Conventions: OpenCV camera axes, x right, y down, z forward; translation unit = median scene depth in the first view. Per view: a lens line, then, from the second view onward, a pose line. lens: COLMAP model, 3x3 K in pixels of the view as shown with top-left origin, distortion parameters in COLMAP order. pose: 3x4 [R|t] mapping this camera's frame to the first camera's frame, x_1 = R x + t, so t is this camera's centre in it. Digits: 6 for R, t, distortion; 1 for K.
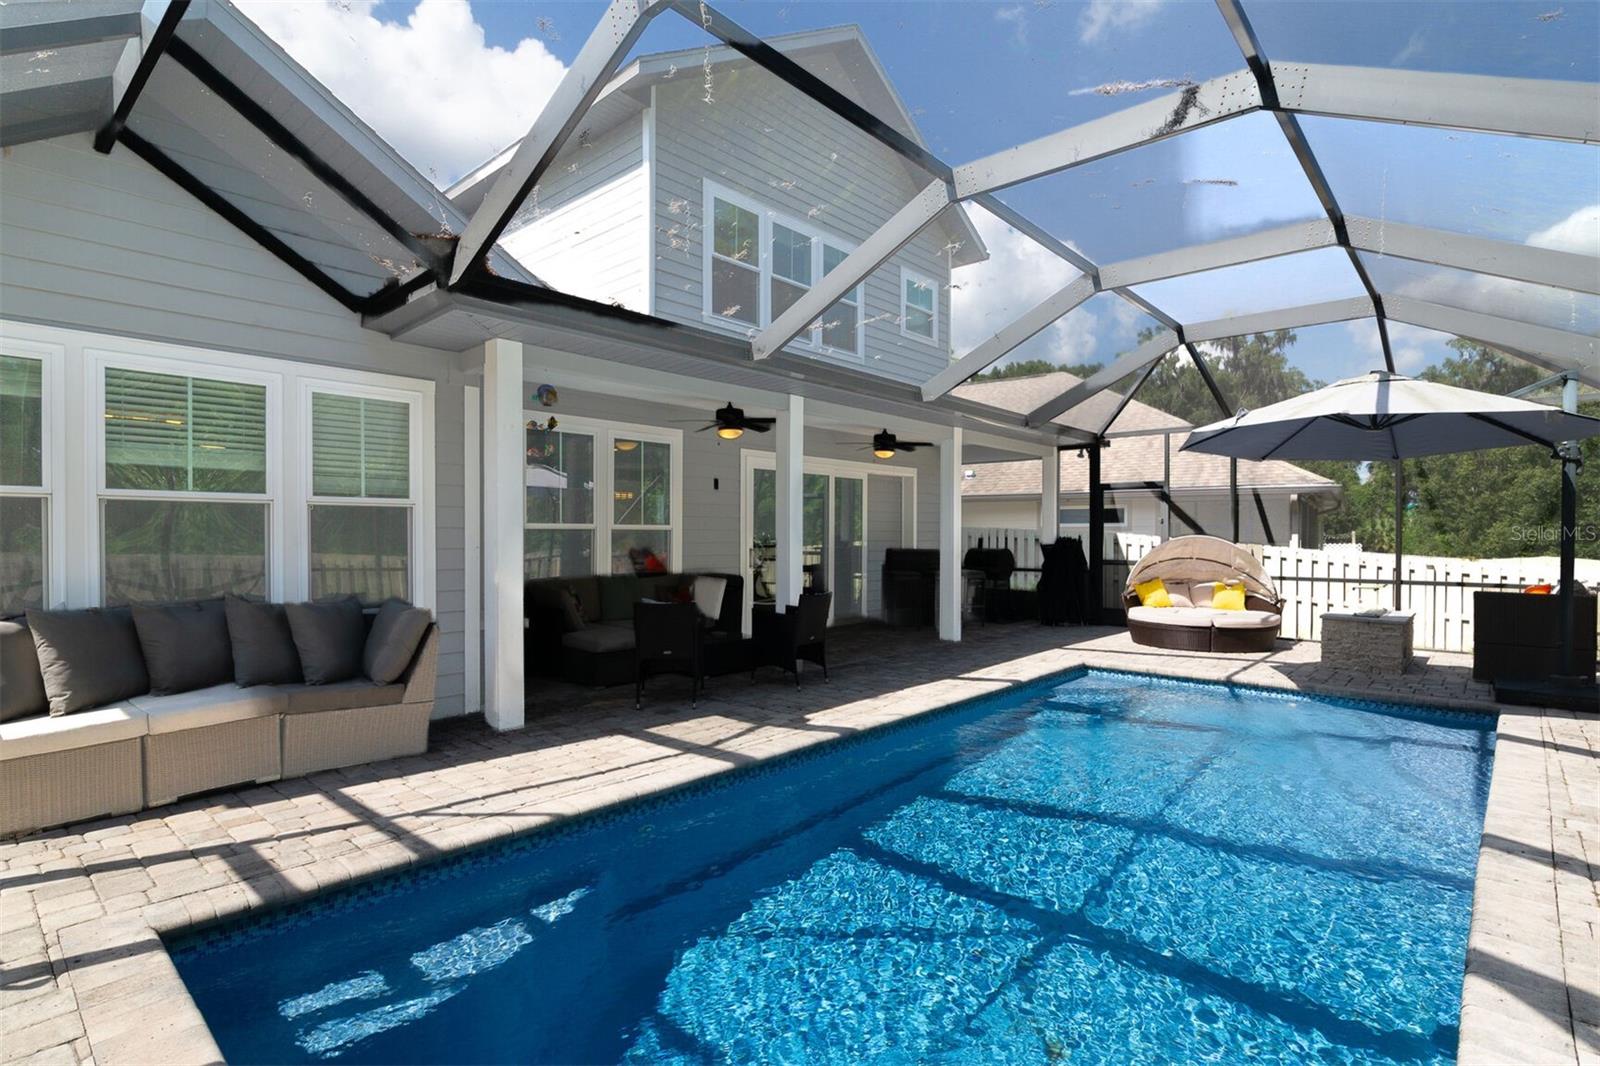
lens RADIAL K [[795.3, 0, 800.5], [0, 795.3, 529.7], [0, 0, 1]] dist [-0.002290, -0.000498]
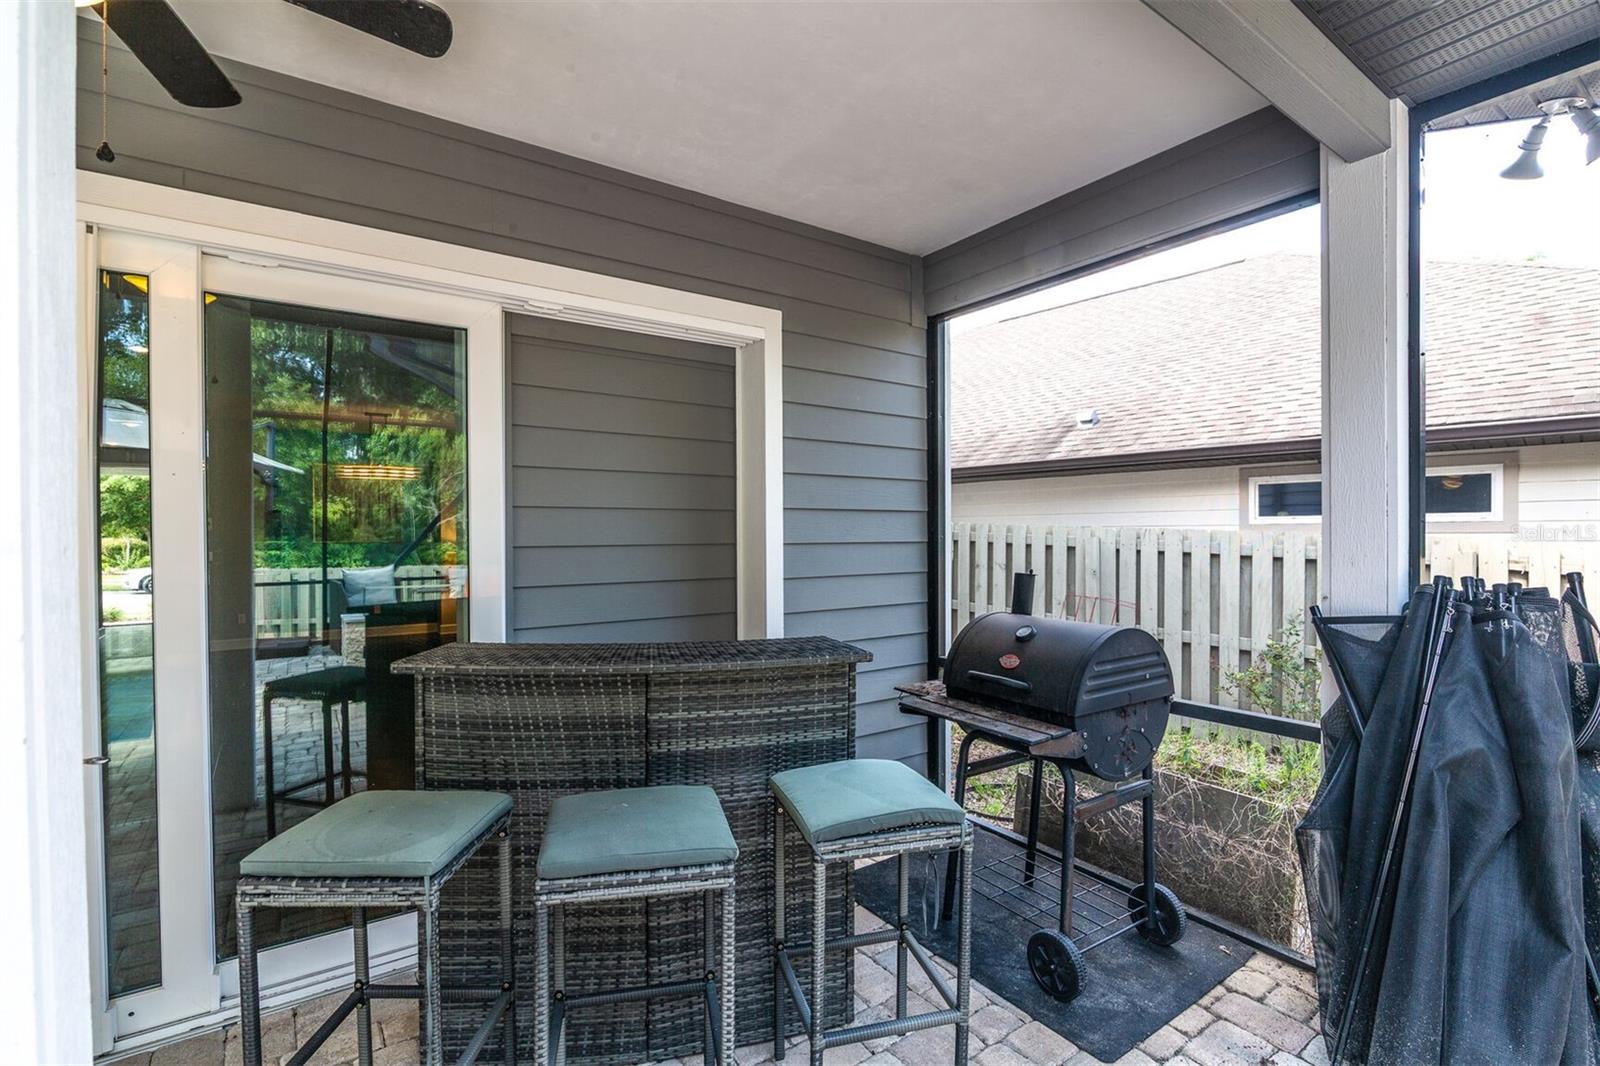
lens RADIAL K [[717.7, 0, 792.9], [0, 717.7, 533.2], [0, 0, 1]] dist [-0.001018, -0.000230]
pose [[0.970945, -0.009435, -0.239118, 0.211649], [0.011872, 0.999891, 0.008750, -0.005489], [0.239010, -0.011335, 0.970951, 0.774545]]
